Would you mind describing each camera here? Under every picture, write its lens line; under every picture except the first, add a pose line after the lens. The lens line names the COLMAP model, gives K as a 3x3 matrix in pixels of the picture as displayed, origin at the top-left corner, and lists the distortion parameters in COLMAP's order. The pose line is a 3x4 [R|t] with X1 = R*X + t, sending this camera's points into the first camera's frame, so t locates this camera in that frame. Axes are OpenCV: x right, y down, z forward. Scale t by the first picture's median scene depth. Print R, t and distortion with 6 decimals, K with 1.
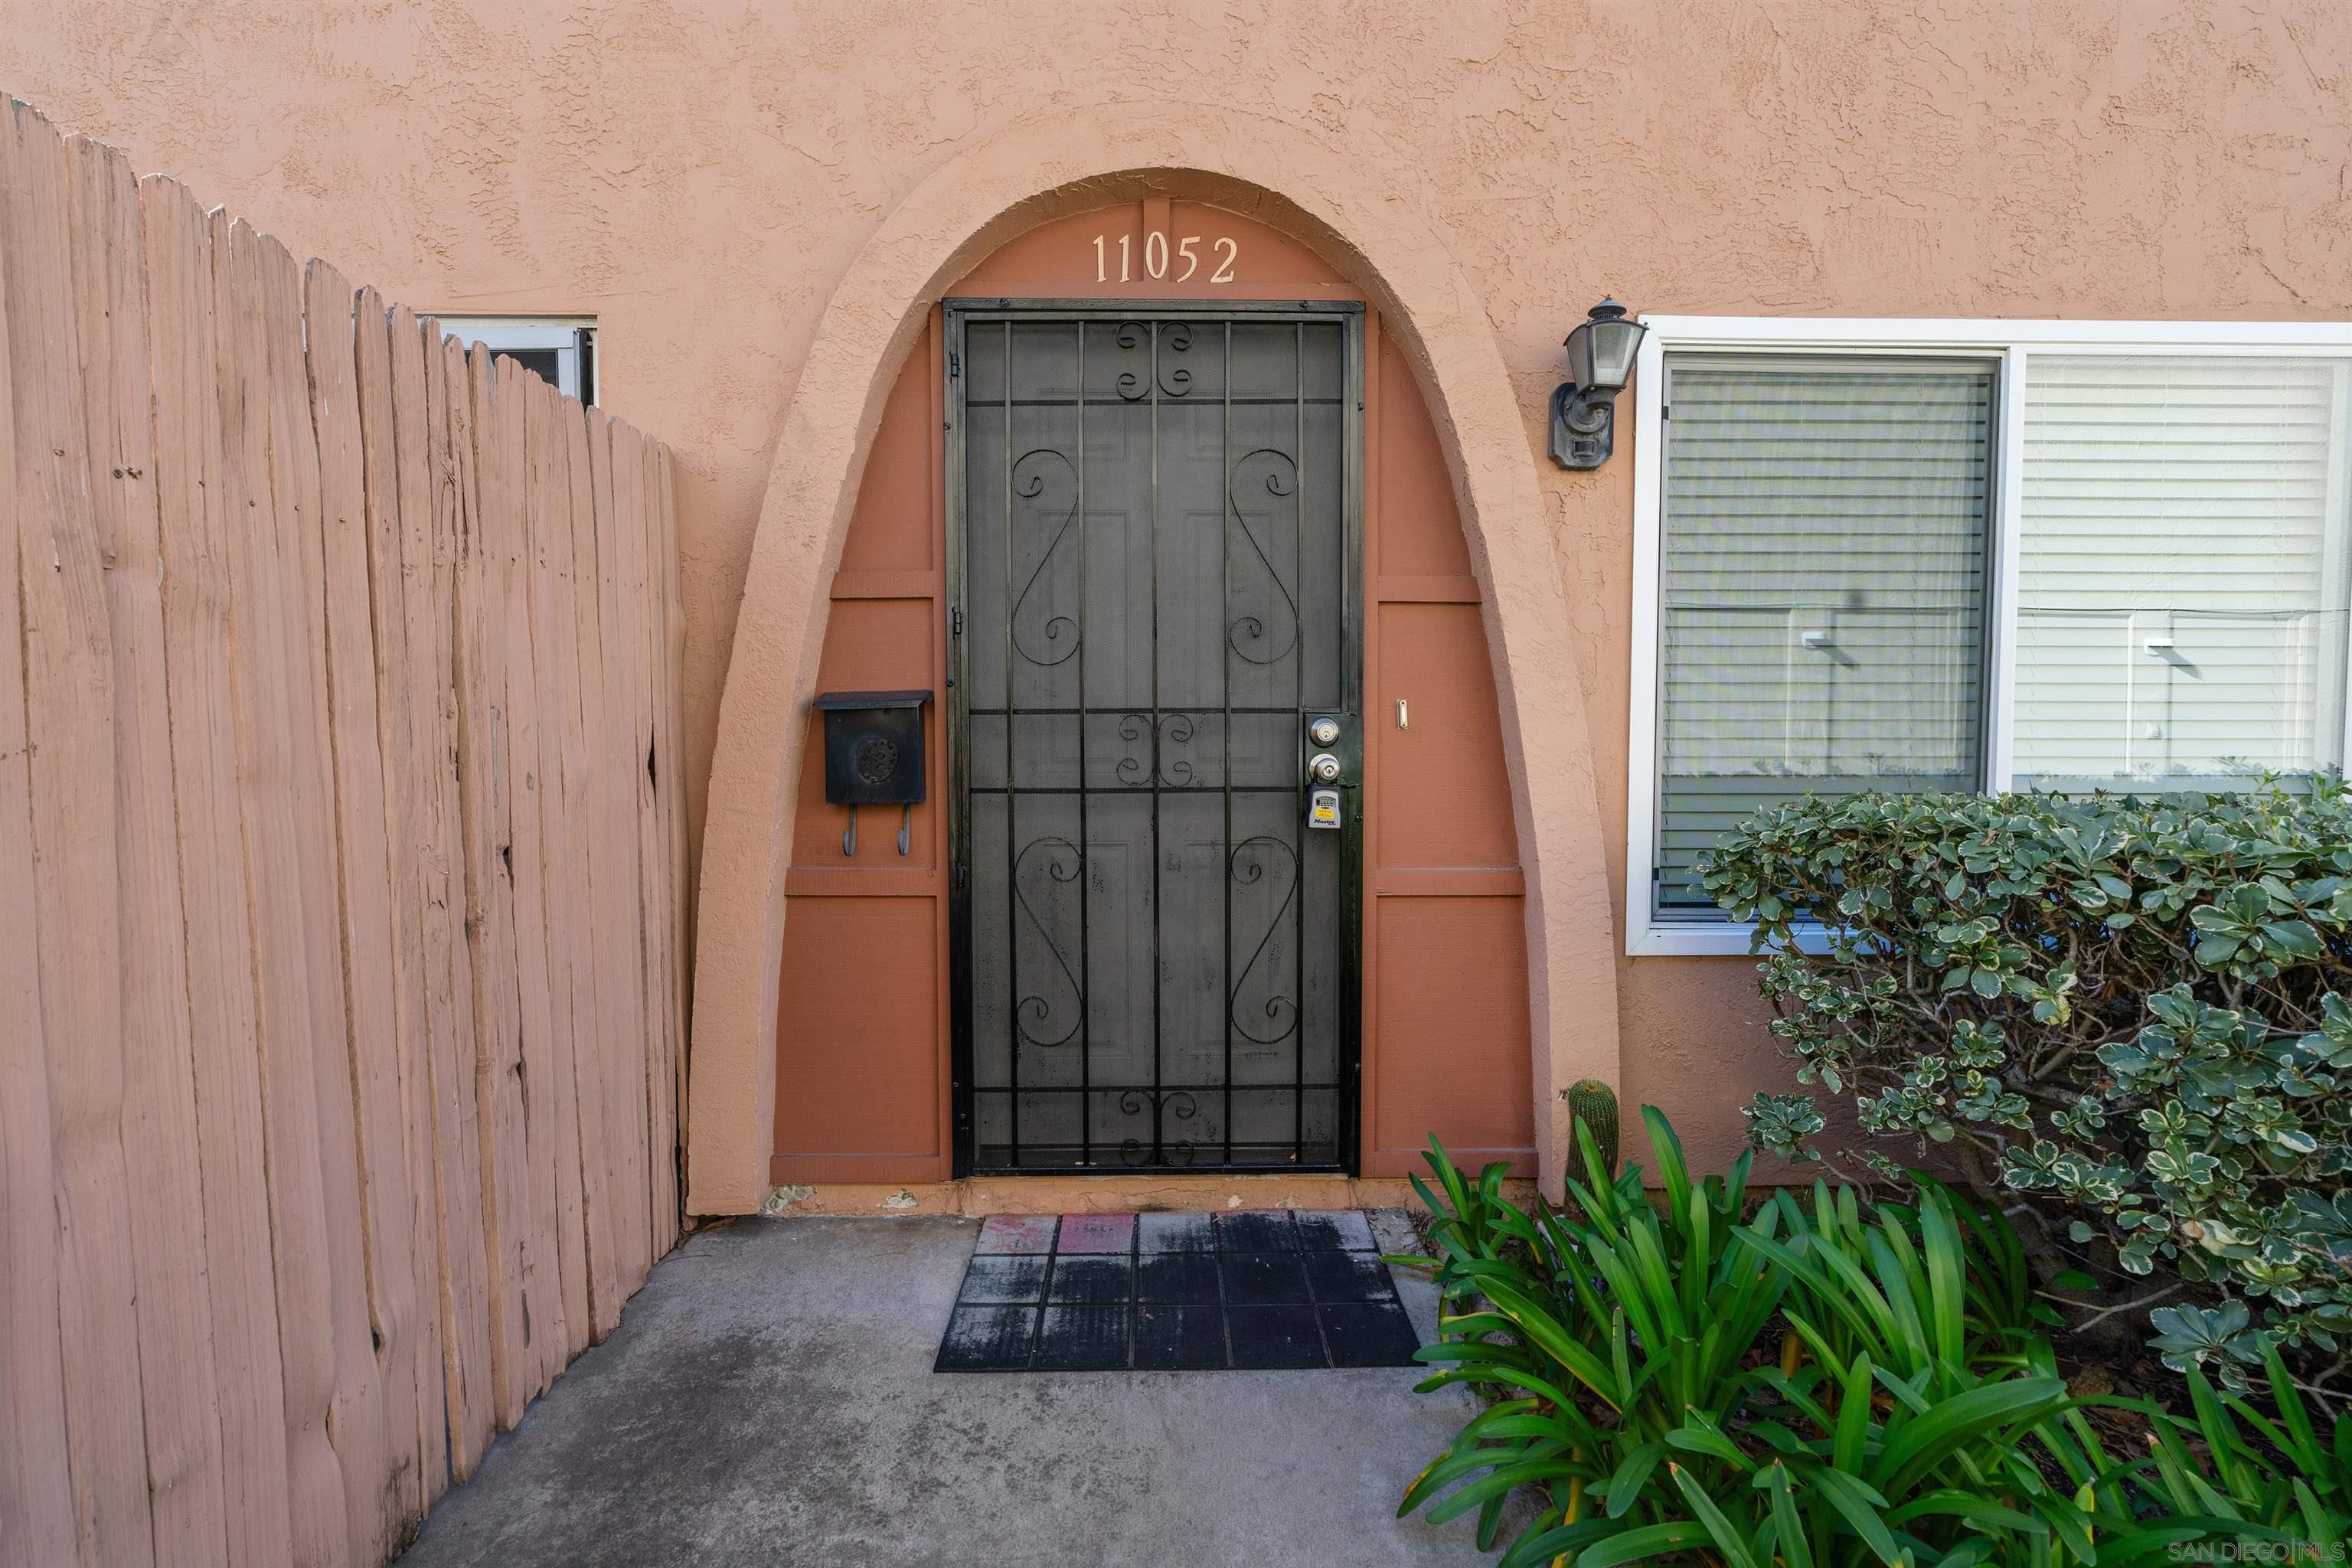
lens RADIAL K [[1069.4, 0, 1175.4], [0, 1069.4, 791.1], [0, 0, 1]] dist [-0.010296, 0.005160]
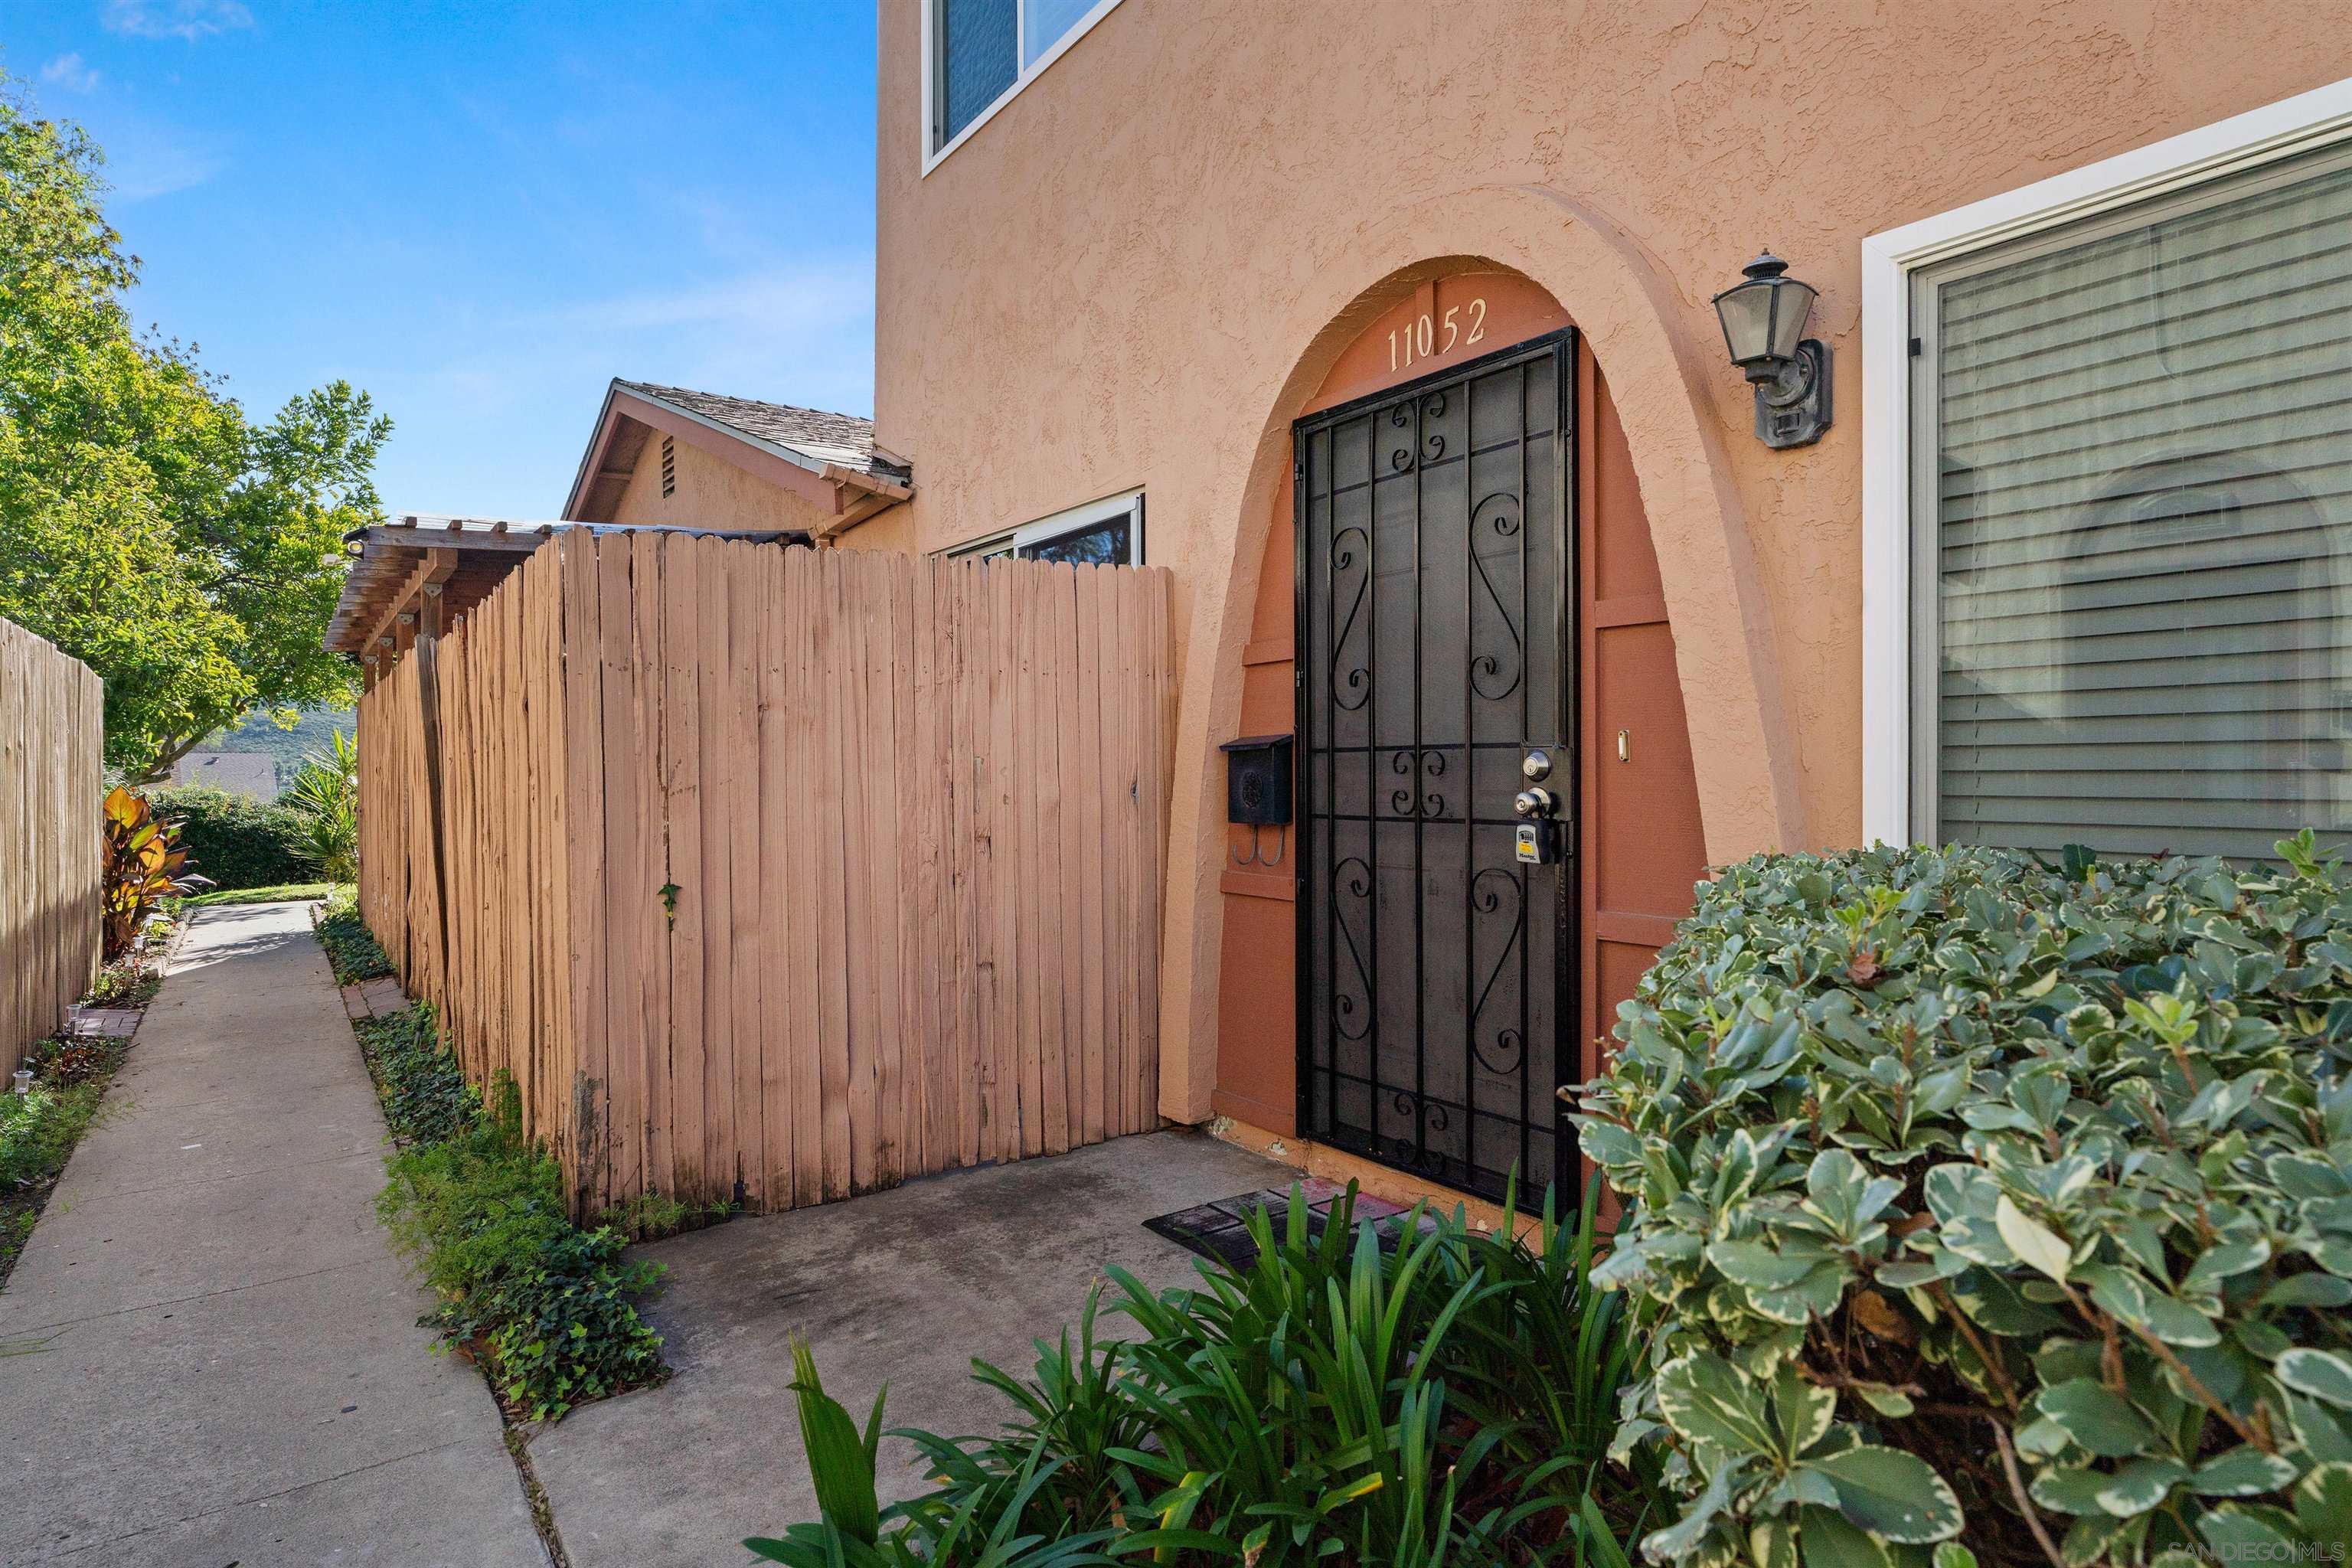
lens RADIAL K [[1394.6, 0, 1172.1], [0, 1394.6, 782.9], [0, 0, 1]] dist [0.002817, 0.002469]
pose [[0.533267, 0.005721, -0.845928, 1.057228], [-0.034223, 0.999304, -0.014816, -0.008660], [0.845255, 0.036851, 0.533092, 0.024609]]
